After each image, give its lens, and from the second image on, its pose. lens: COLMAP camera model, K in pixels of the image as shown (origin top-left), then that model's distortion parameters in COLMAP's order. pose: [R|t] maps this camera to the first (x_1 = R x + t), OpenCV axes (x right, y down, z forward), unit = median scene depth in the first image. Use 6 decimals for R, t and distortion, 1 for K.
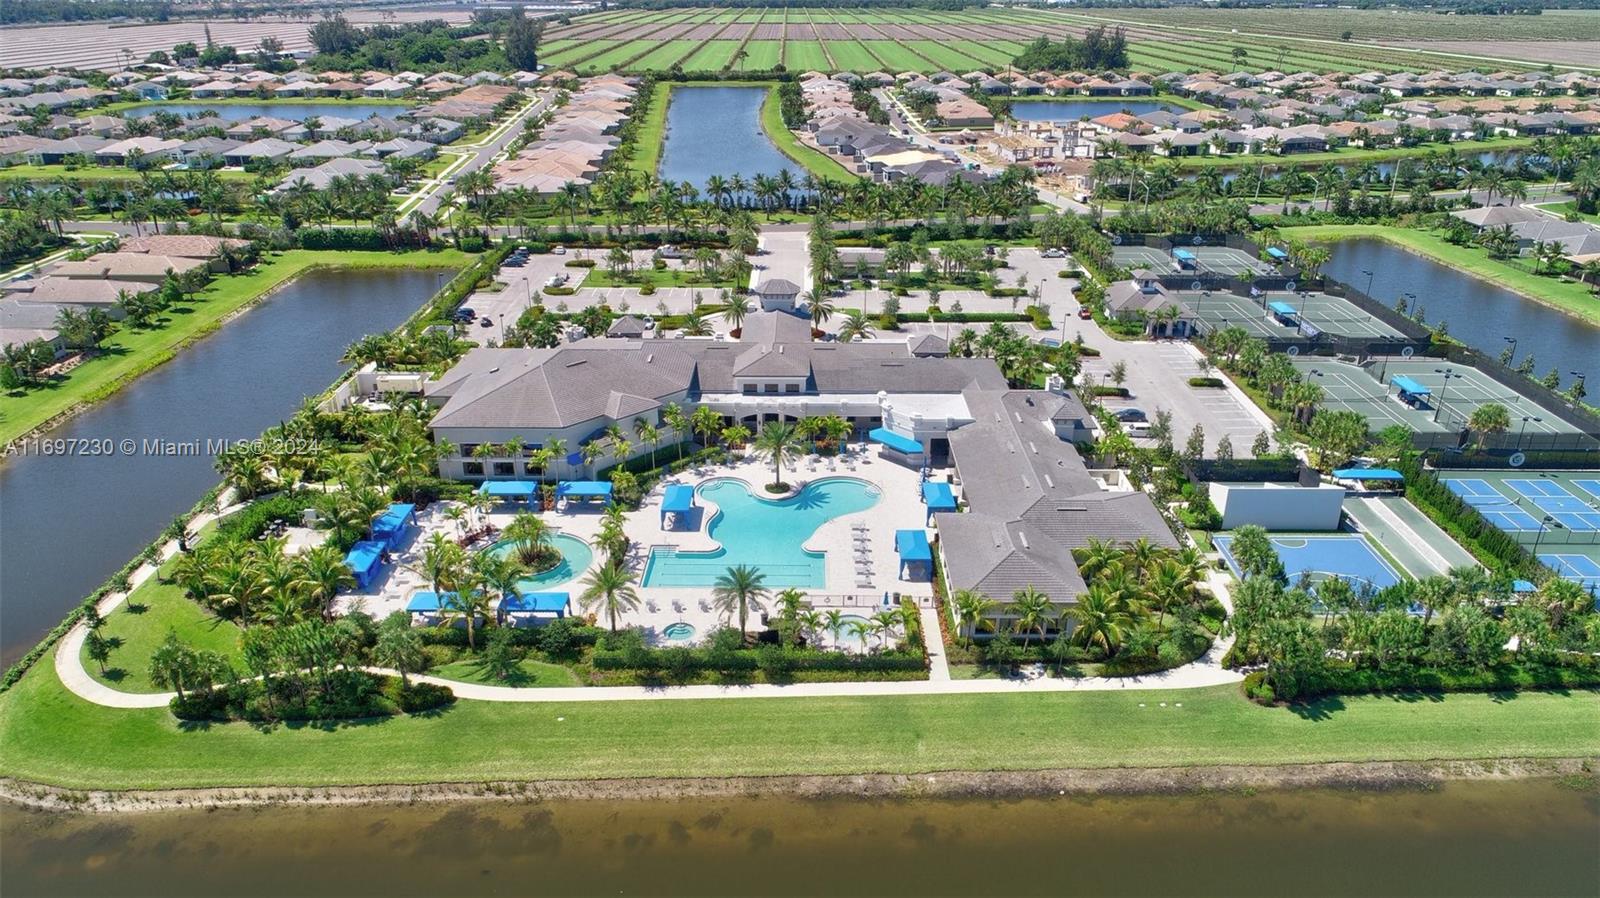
lens RADIAL K [[1100.1, 0, 800.0], [0, 1100.1, 449.0], [0, 0, 1]] dist [0.006746, 0.001120]
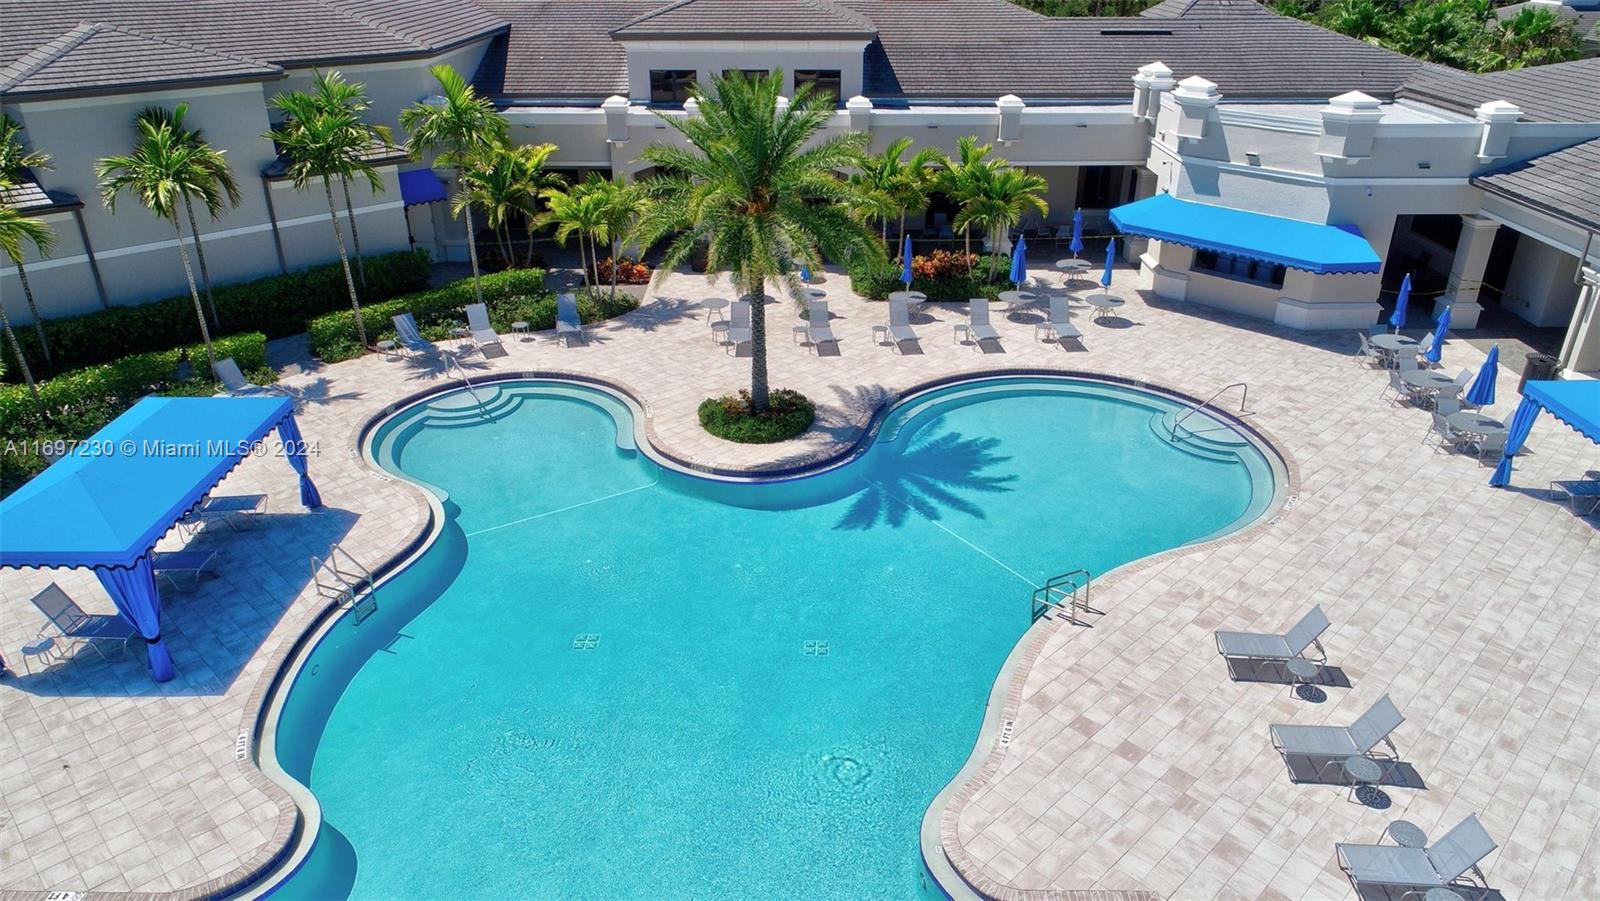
lens RADIAL K [[1100.1, 0, 800.0], [0, 1100.1, 450.5], [0, 0, 1]] dist [0.006746, 0.001120]
pose [[0.999918, -0.001603, -0.012699, -0.008995], [0.002099, 0.999231, 0.039162, 0.032715], [0.012626, -0.039186, 0.999152, 0.765878]]
